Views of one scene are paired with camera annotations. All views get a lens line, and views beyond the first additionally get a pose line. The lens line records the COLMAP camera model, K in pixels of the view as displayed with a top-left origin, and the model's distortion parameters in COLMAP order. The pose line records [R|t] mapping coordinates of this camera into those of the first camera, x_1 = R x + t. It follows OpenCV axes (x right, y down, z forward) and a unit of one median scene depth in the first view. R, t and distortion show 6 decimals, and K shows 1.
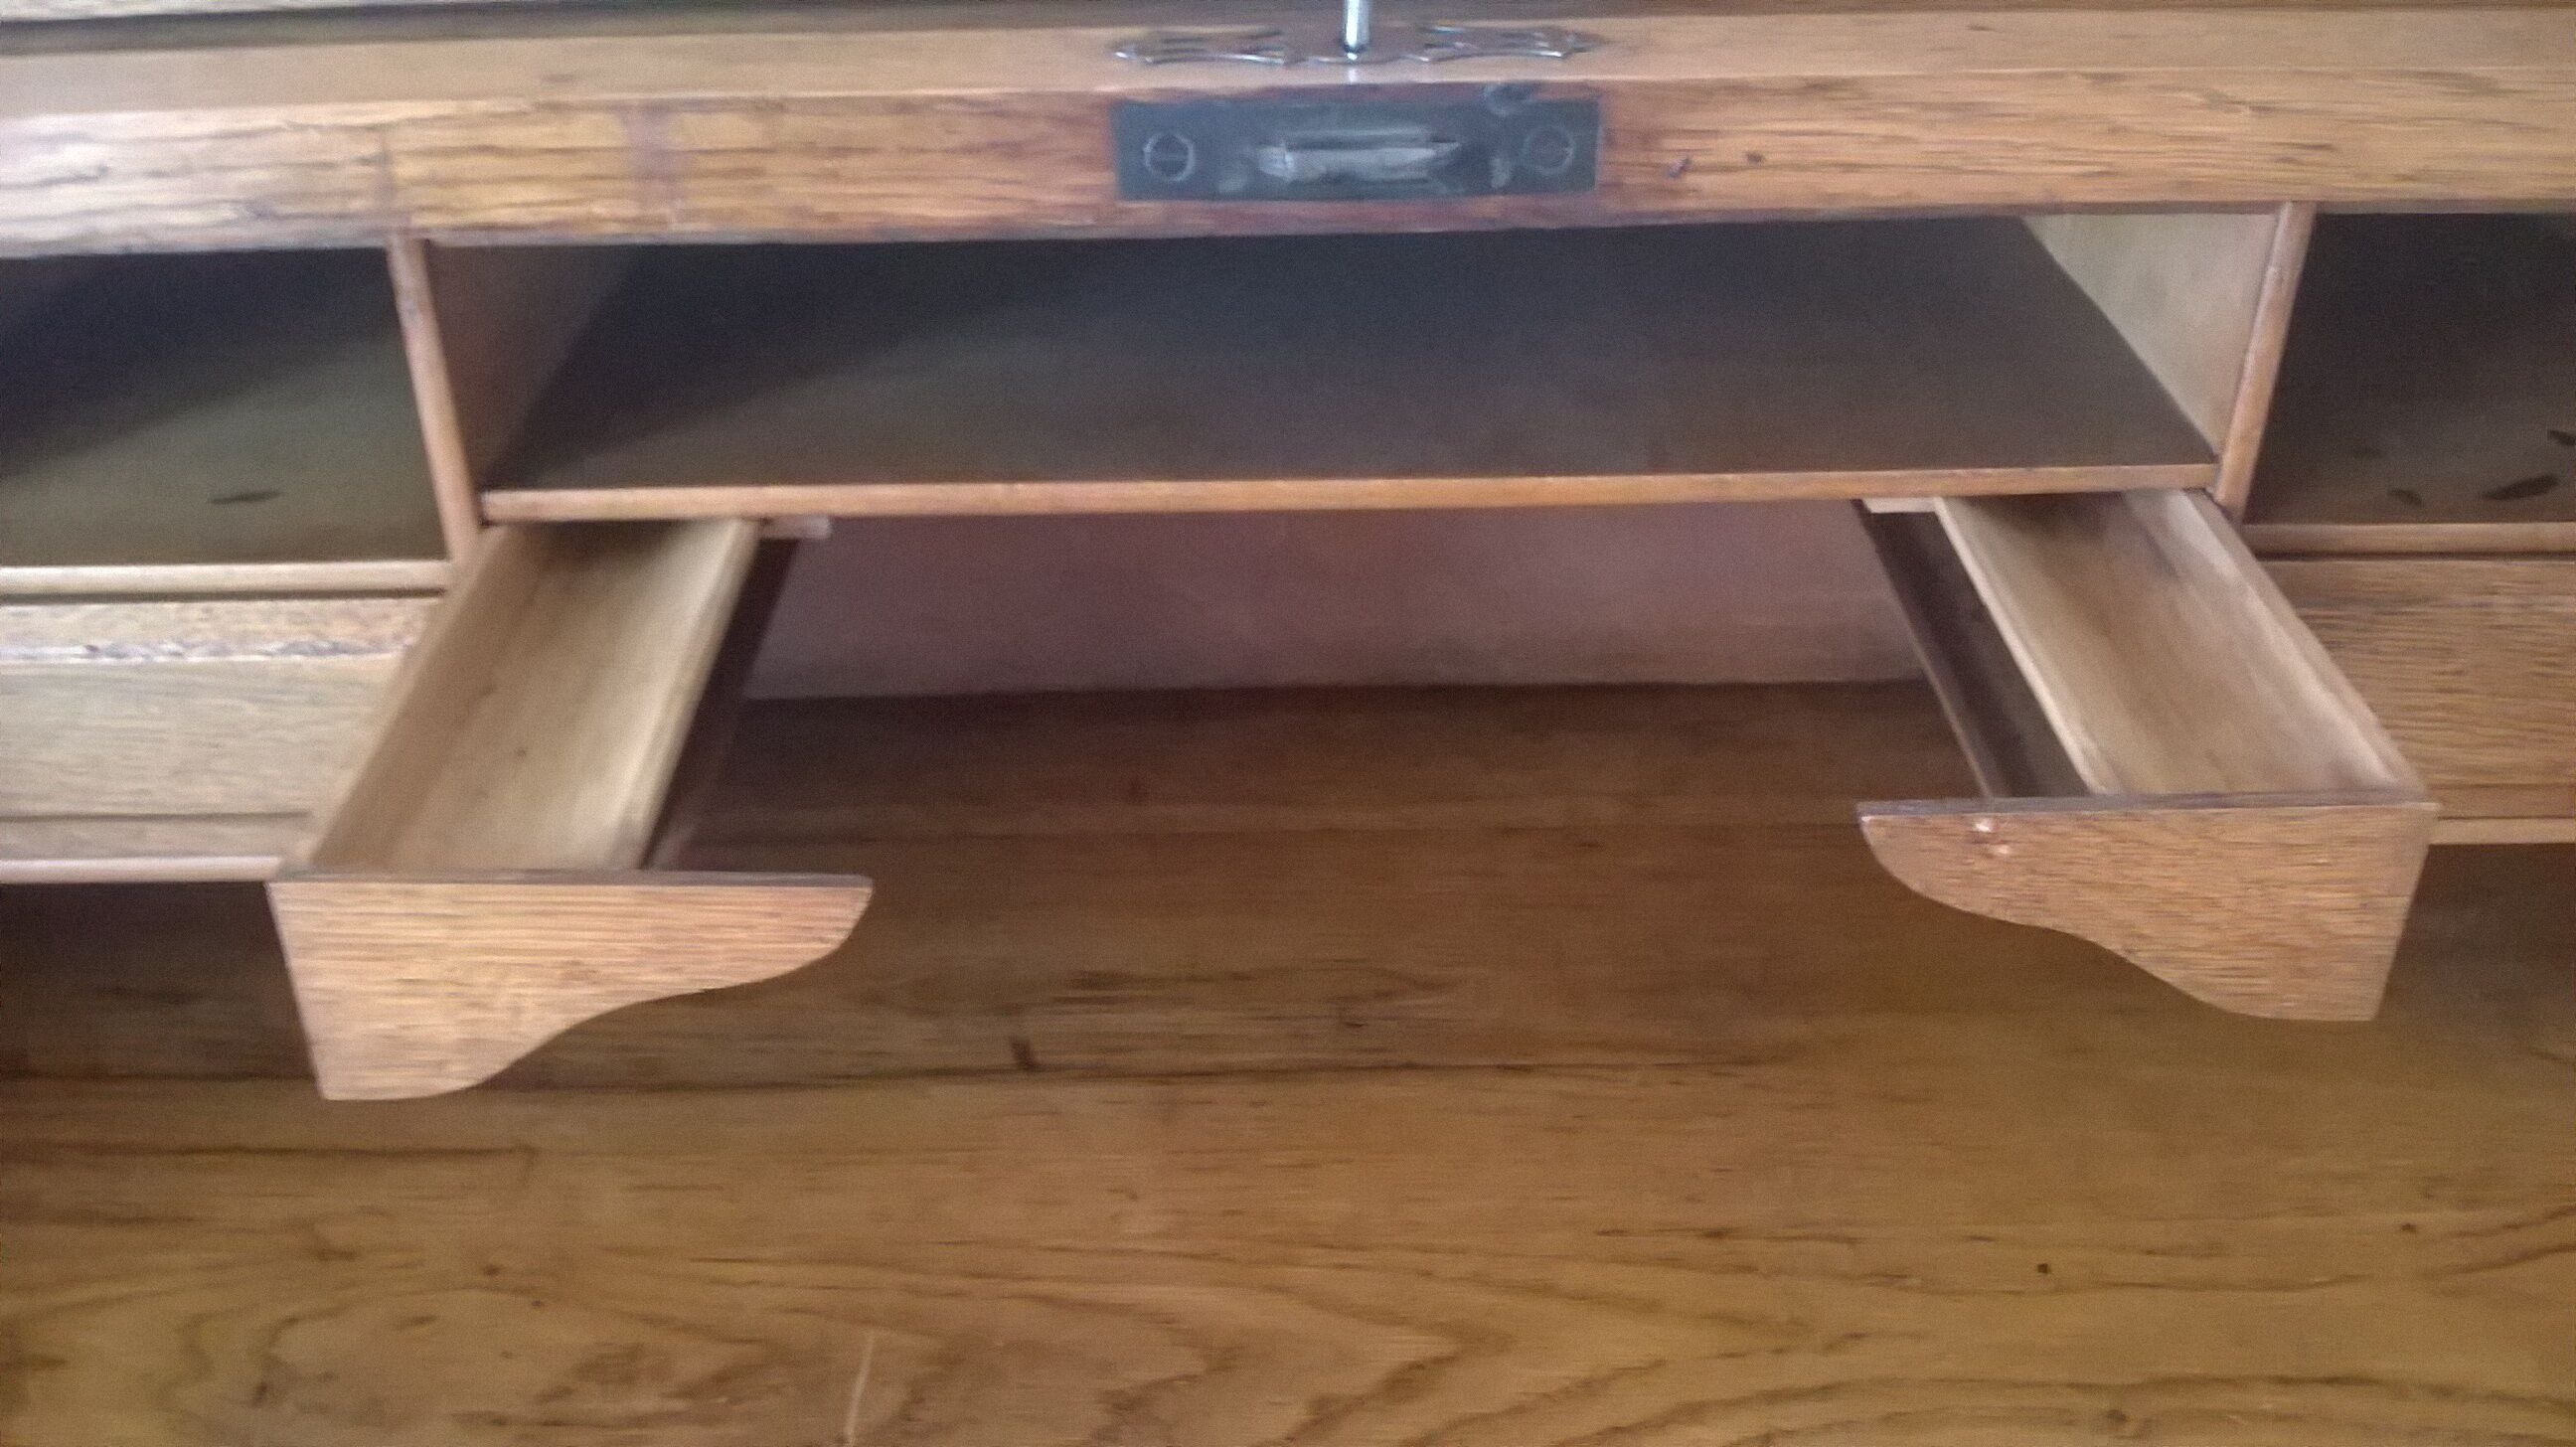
lens RADIAL K [[2278.8, 0, 1288.0], [0, 2278.8, 723.5], [0, 0, 1]] dist [0.063729, -0.227088]
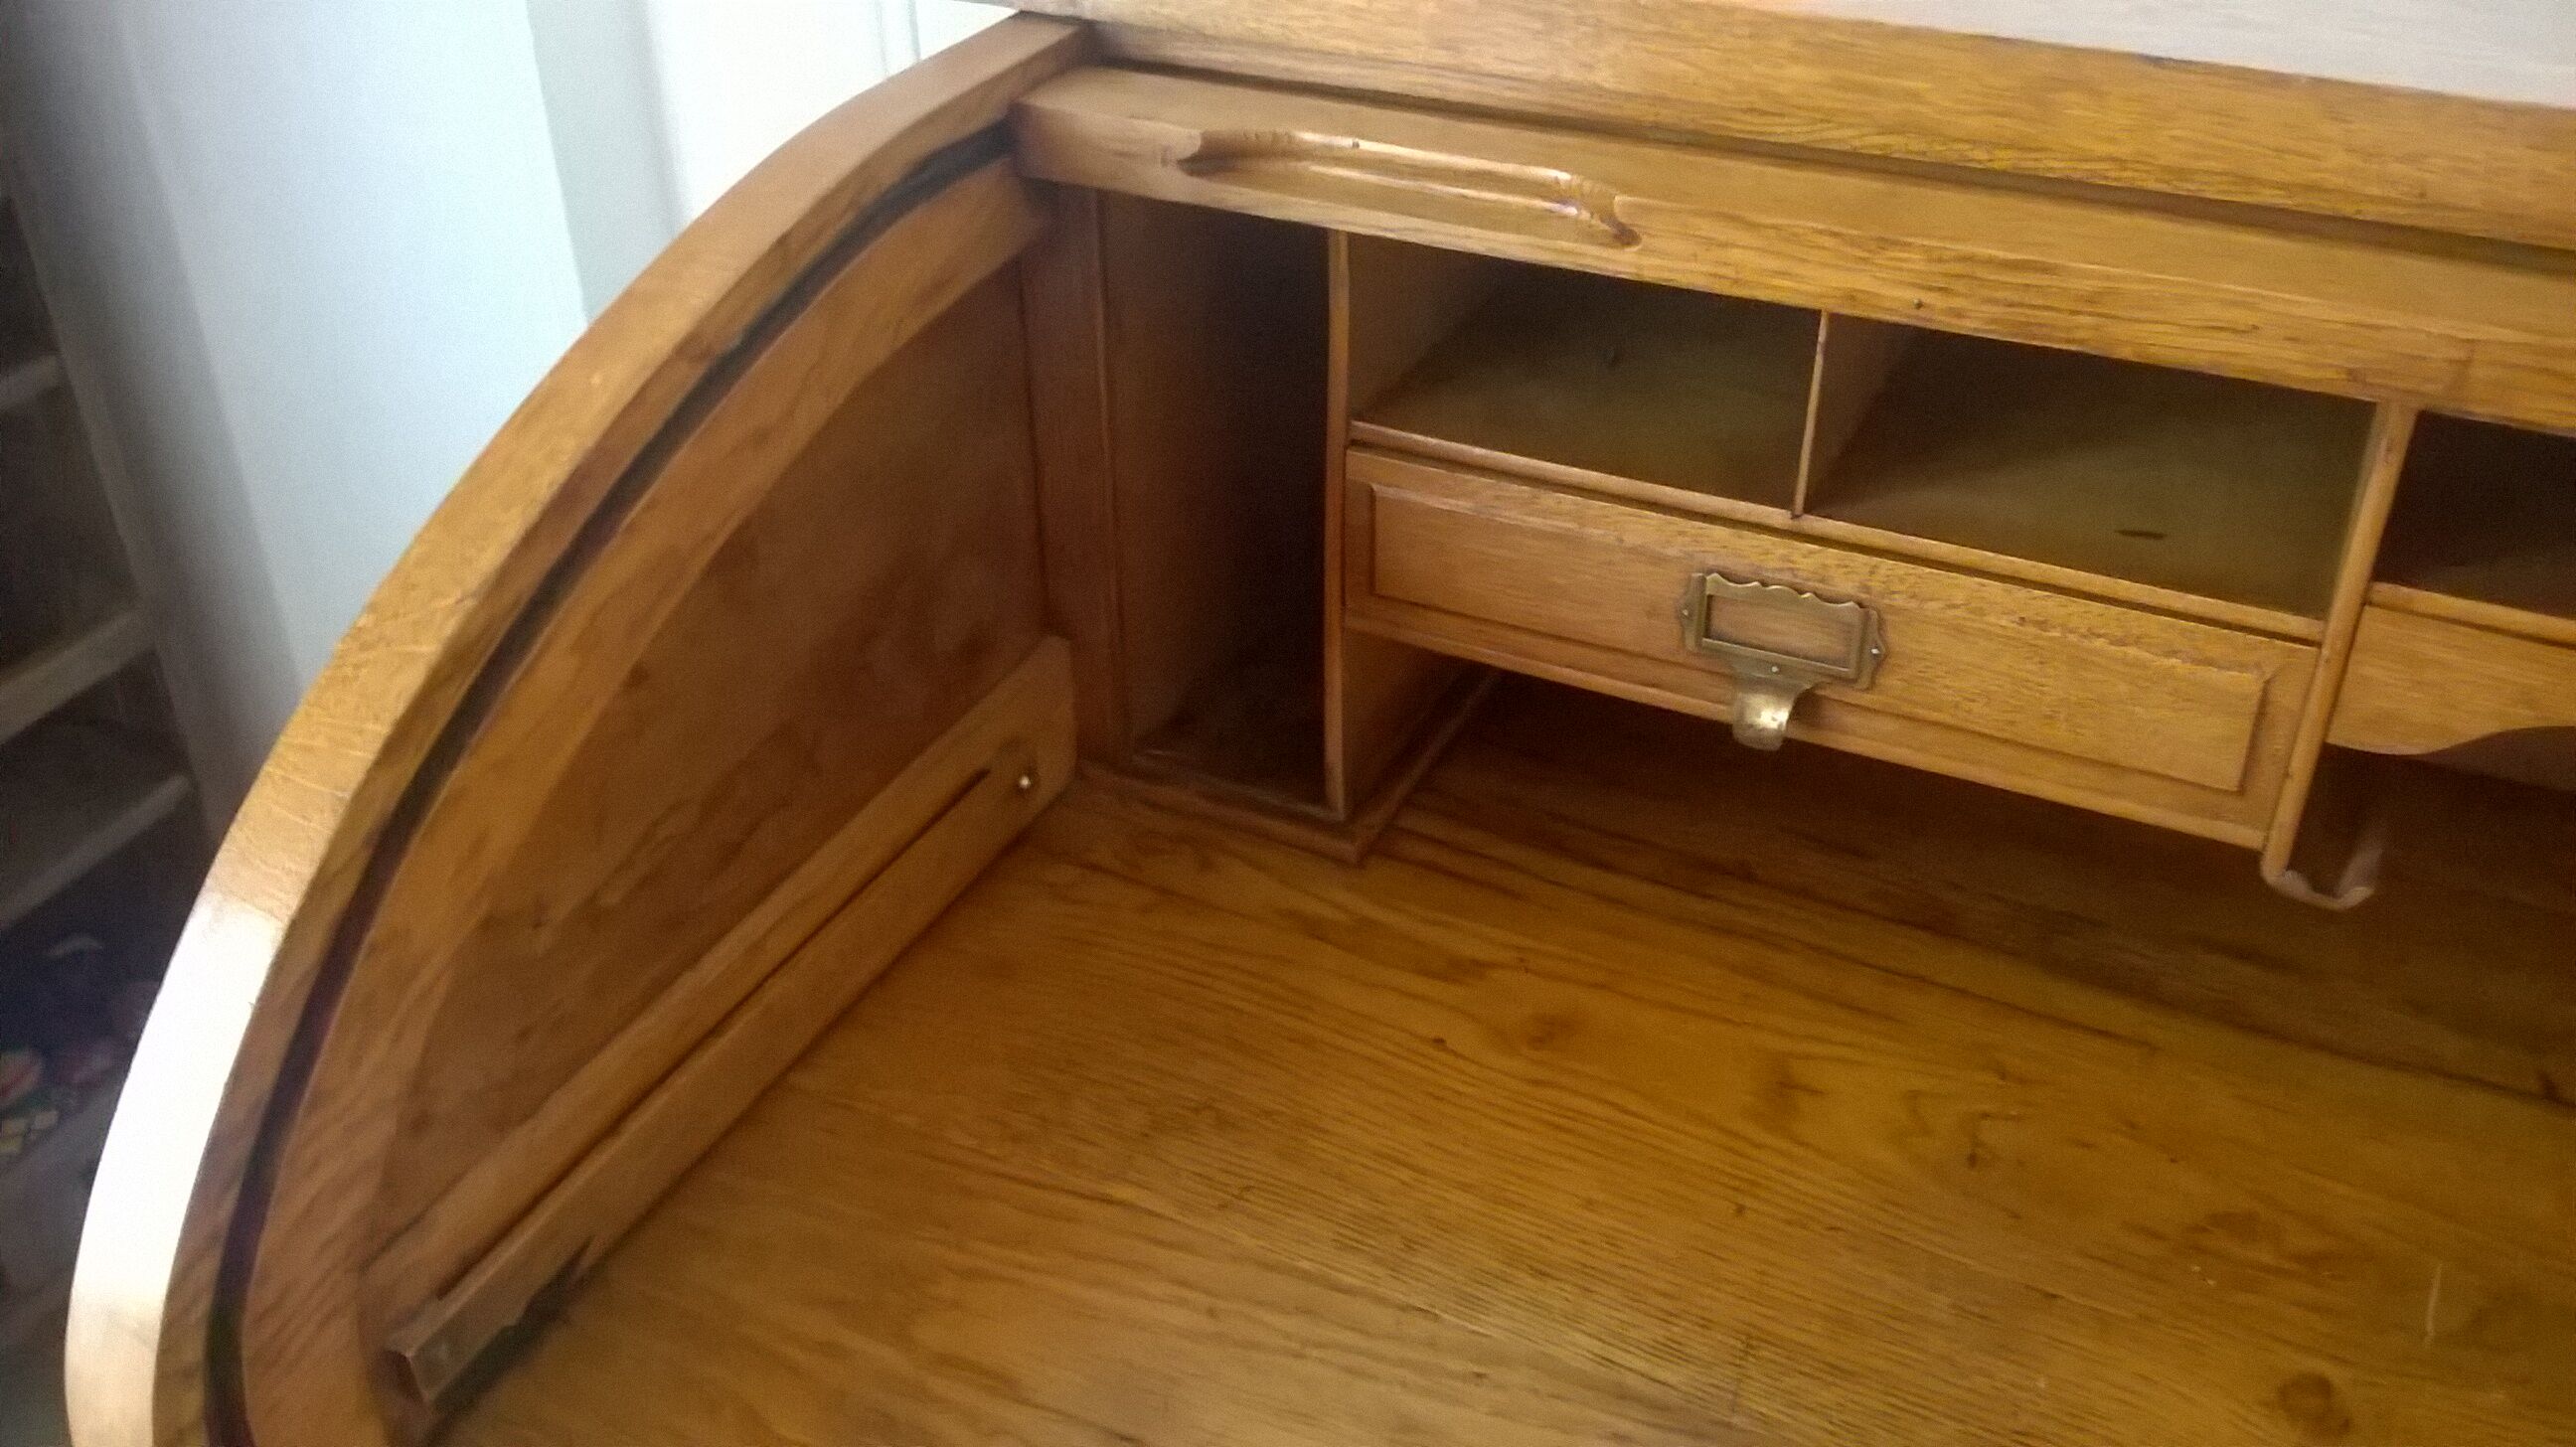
lens RADIAL K [[2278.8, 0, 1288.0], [0, 2278.8, 723.5], [0, 0, 1]] dist [0.063729, -0.227088]
pose [[0.890874, 0.246998, -0.381229, -0.412273], [-0.238229, 0.968620, 0.070864, 0.041543], [0.386770, 0.027689, 0.921761, -0.535514]]
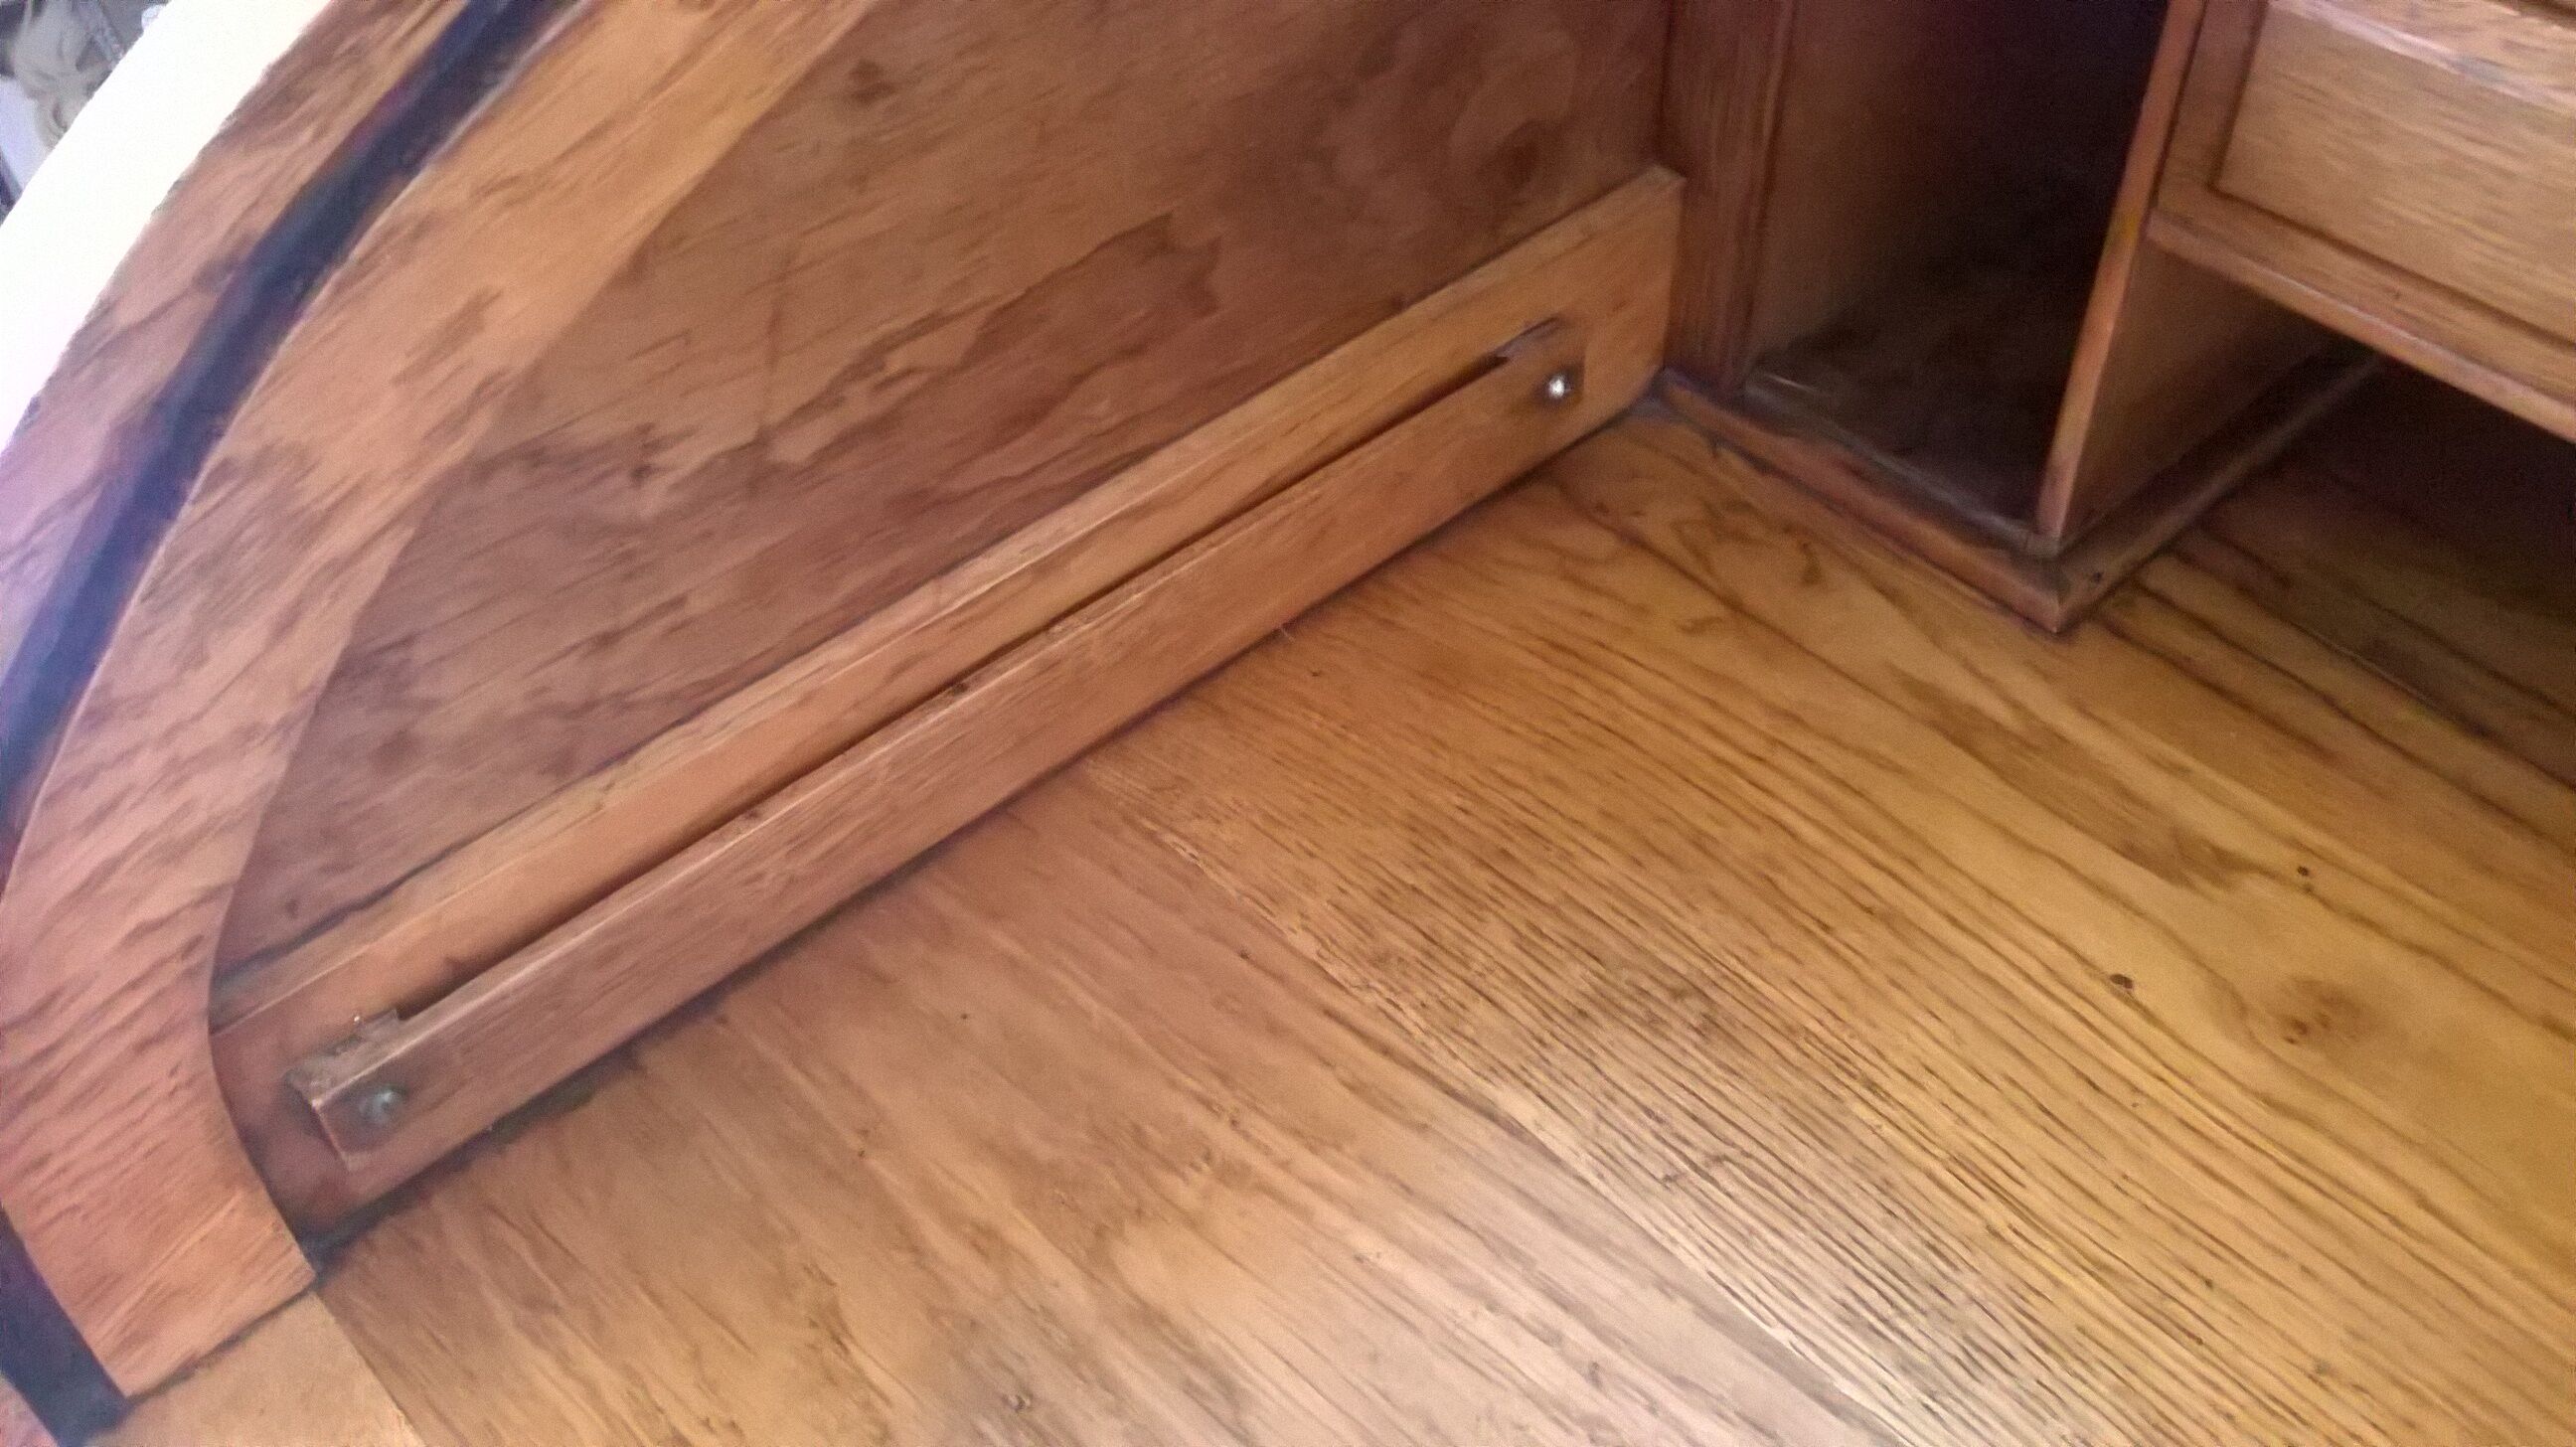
lens RADIAL K [[2278.8, 0, 1288.0], [0, 2278.8, 723.5], [0, 0, 1]] dist [0.063729, -0.227088]
pose [[0.668576, 0.513549, -0.537842, -0.672168], [-0.384417, 0.857794, 0.341193, 0.069912], [0.636577, -0.021358, 0.770917, 0.102529]]
